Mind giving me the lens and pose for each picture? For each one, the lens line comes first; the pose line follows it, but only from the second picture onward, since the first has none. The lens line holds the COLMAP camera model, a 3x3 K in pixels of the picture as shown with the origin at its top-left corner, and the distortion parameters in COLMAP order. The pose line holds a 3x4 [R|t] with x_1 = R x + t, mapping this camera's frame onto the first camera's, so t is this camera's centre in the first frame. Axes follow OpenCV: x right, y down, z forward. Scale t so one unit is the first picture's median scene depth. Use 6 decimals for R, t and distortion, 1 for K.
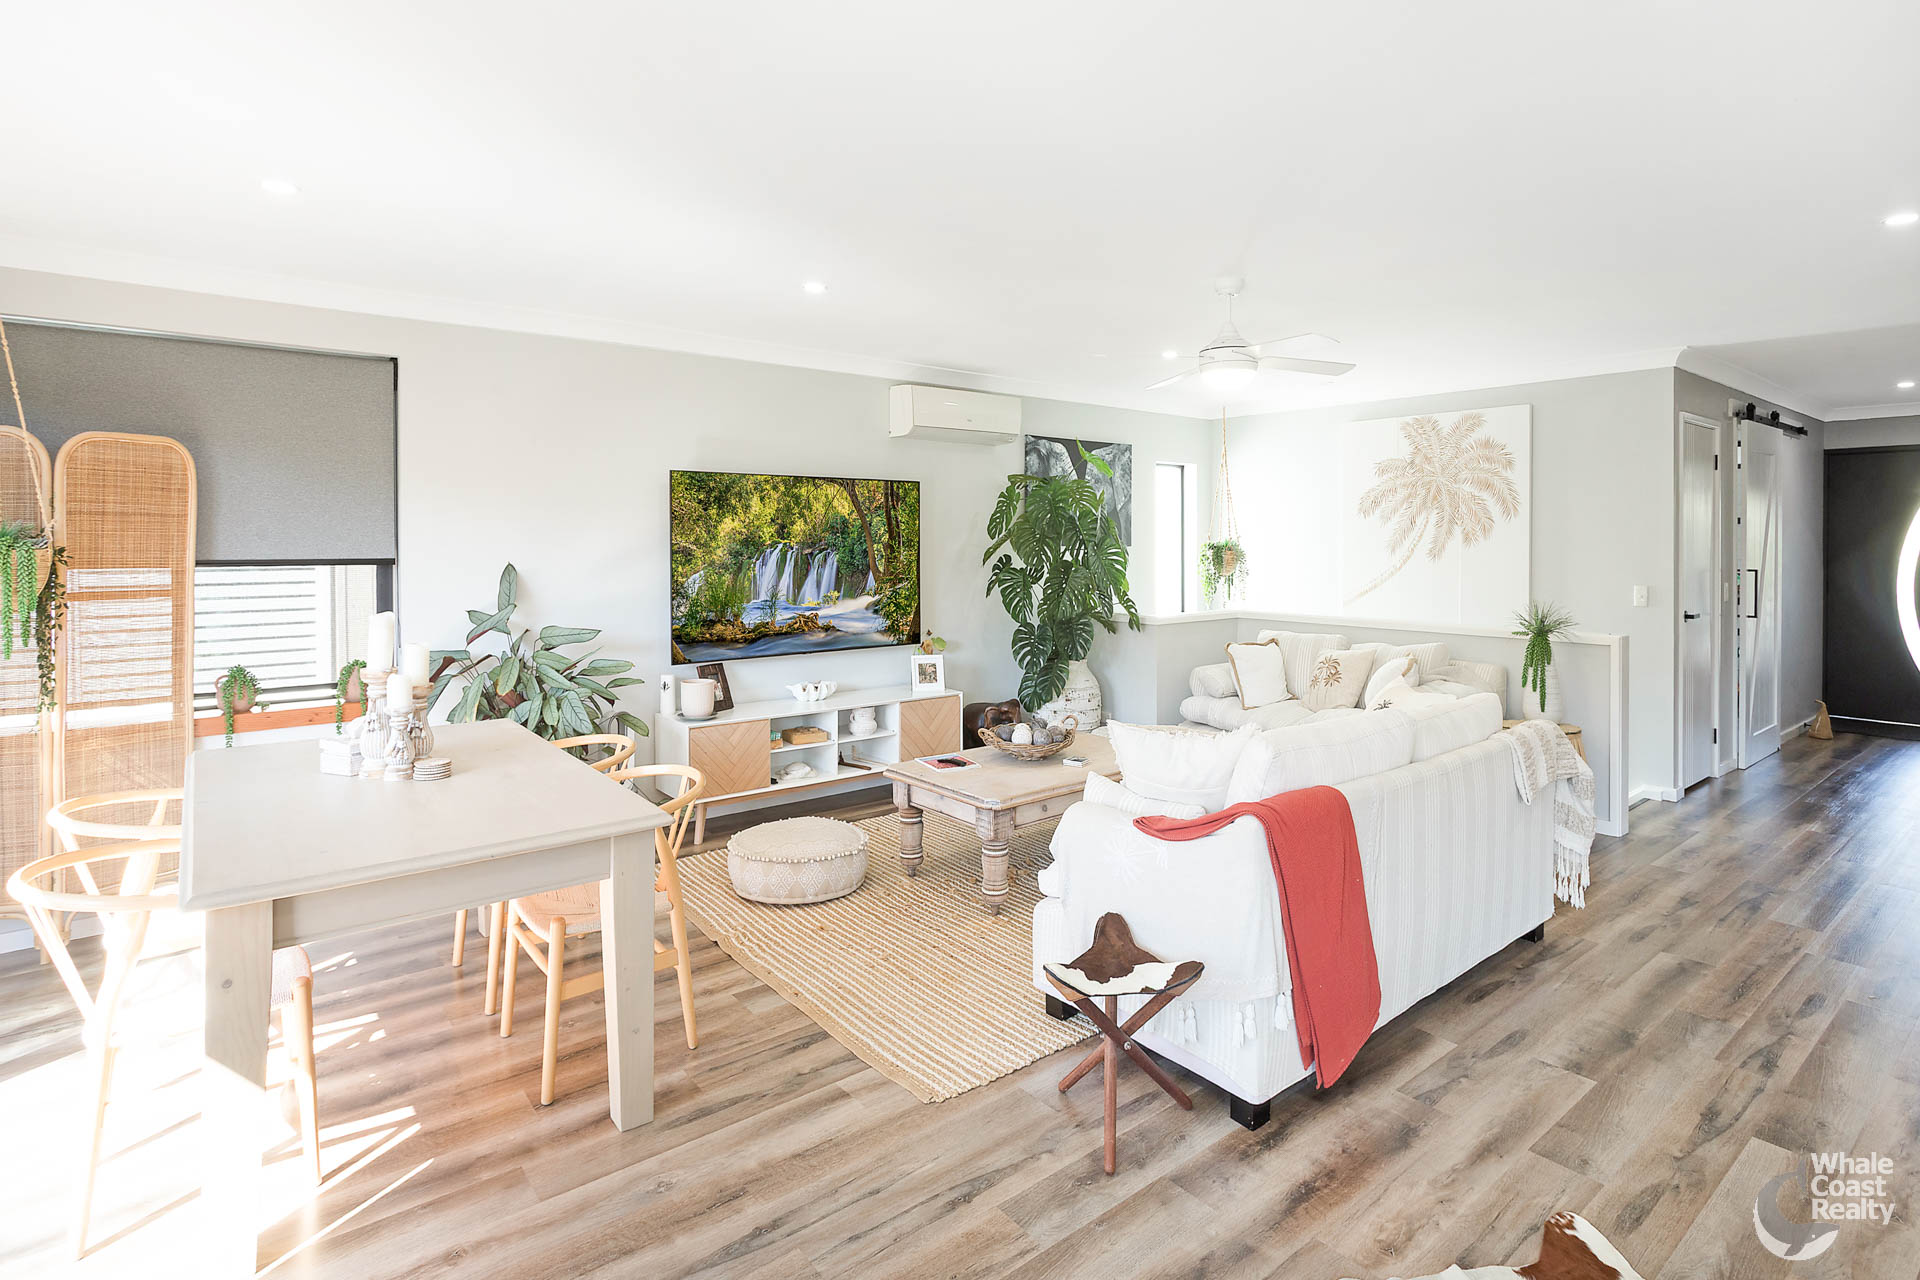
lens RADIAL K [[928.3, 0, 961.7], [0, 928.3, 642.2], [0, 0, 1]] dist [0.006402, -0.000714]
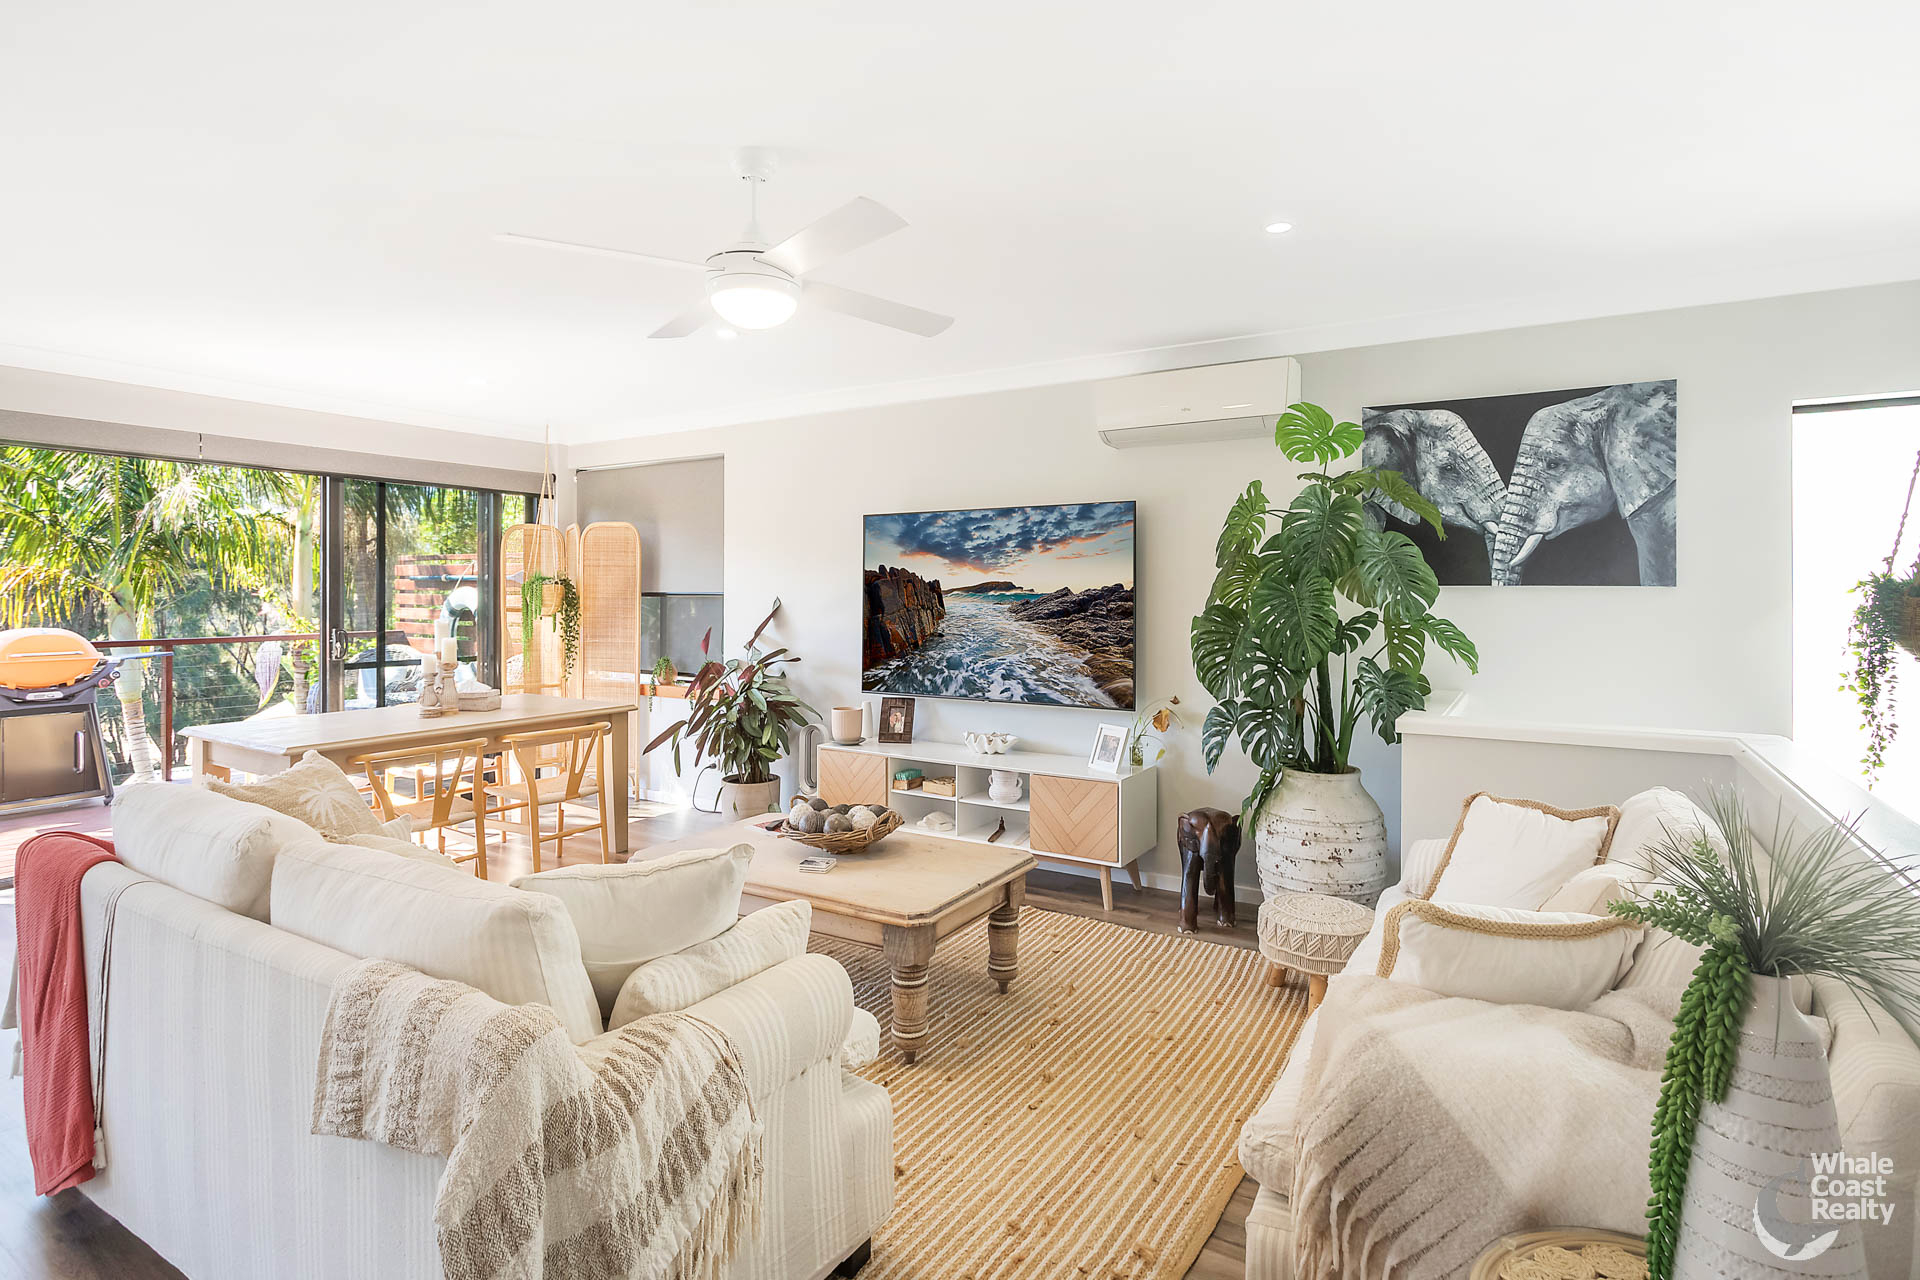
lens RADIAL K [[1004.2, 0, 958.5], [0, 1004.2, 640.5], [0, 0, 1]] dist [-0.002088, -0.002434]
pose [[0.324304, 0.057887, -0.944180, 0.616177], [-0.096180, 0.994971, 0.027965, -0.058732], [0.941051, 0.081742, 0.328240, 0.521995]]
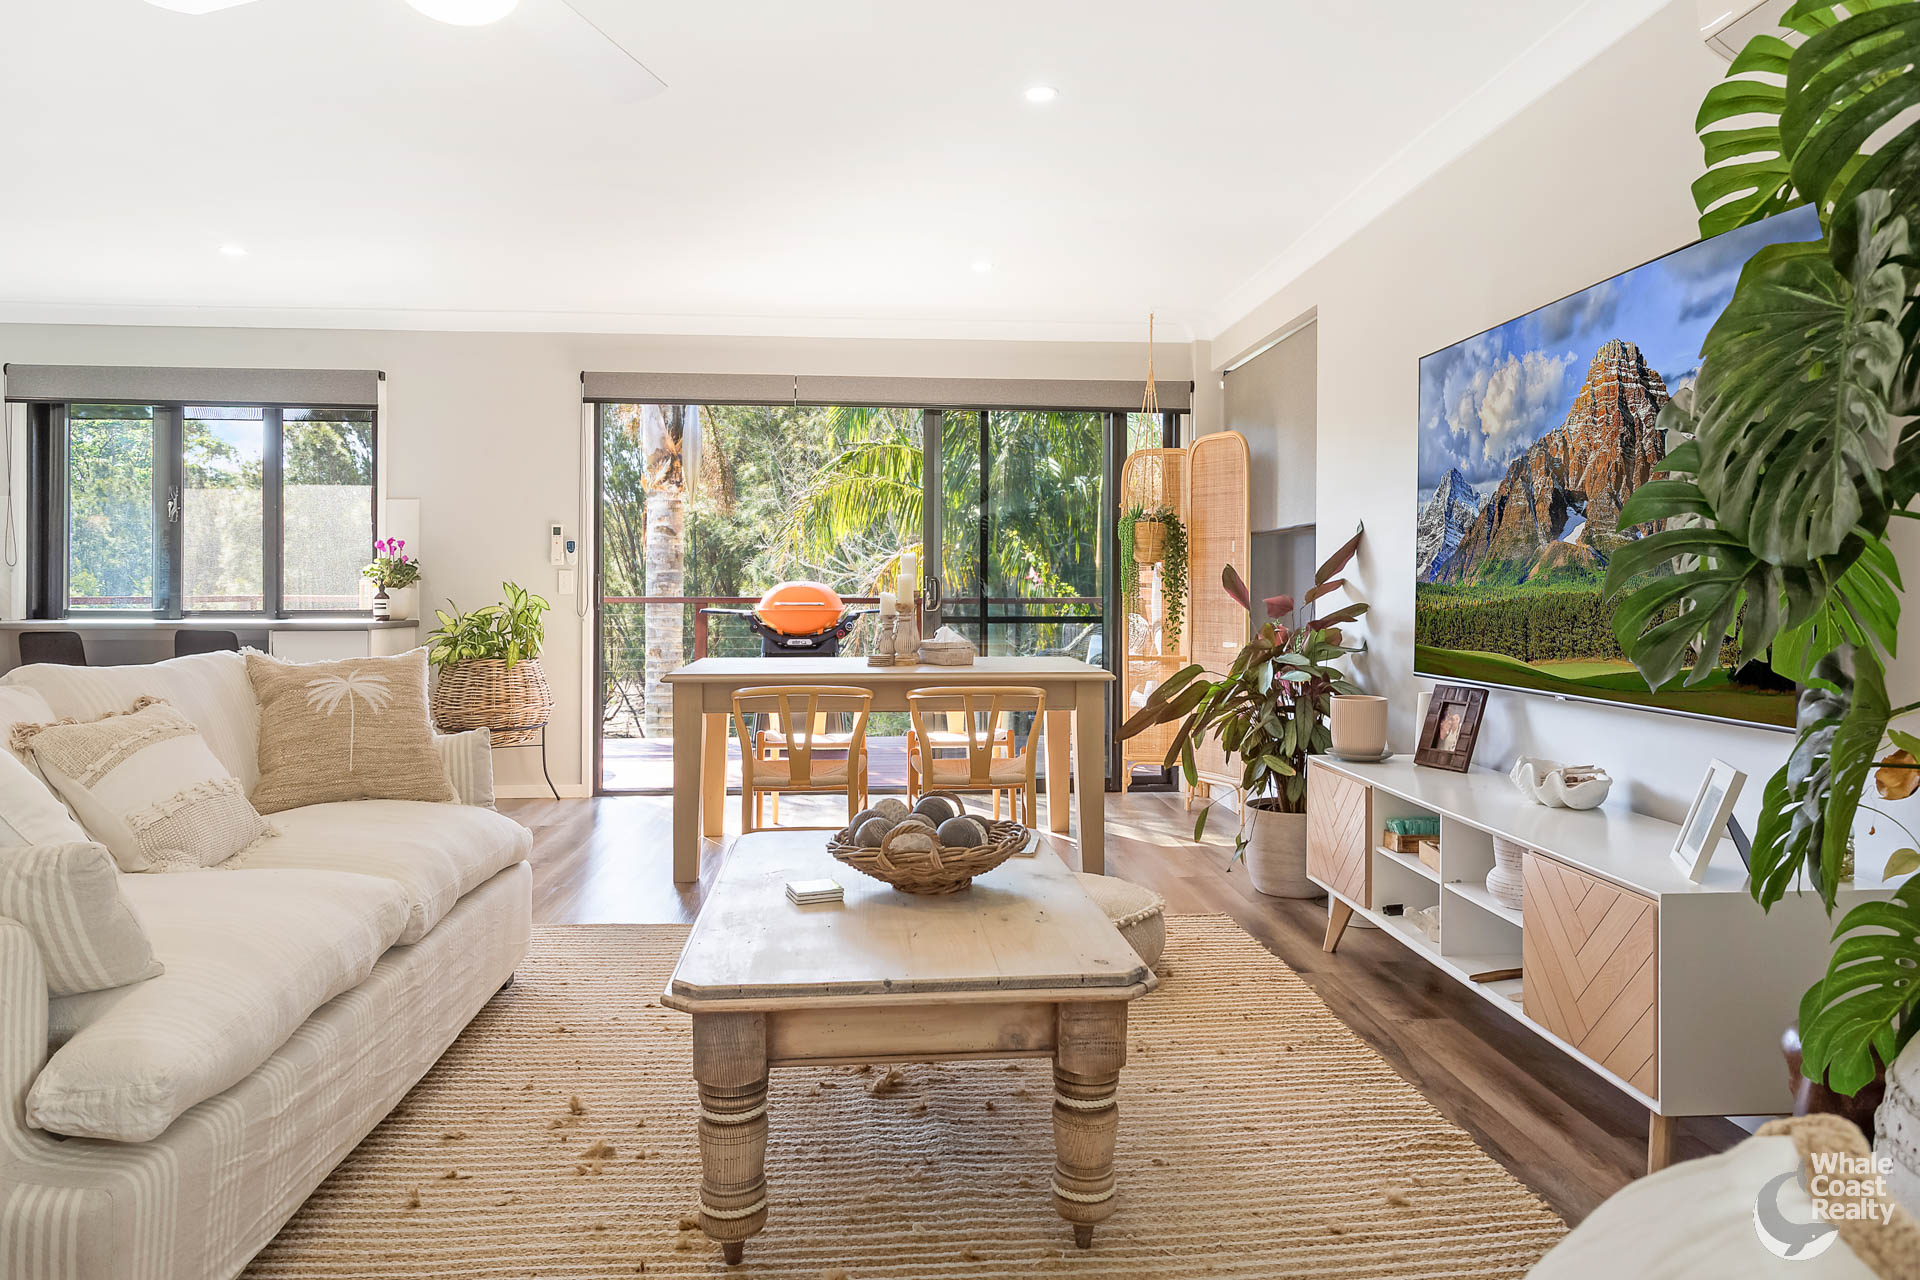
lens RADIAL K [[1255.1, 0, 984.8], [0, 1255.1, 580.6], [0, 0, 1]] dist [-0.005721, -0.000630]
pose [[-0.565884, -0.001441, -0.824483, 0.393675], [-0.079417, 0.995444, 0.052768, -0.042556], [0.820651, 0.095338, -0.563421, 0.897371]]
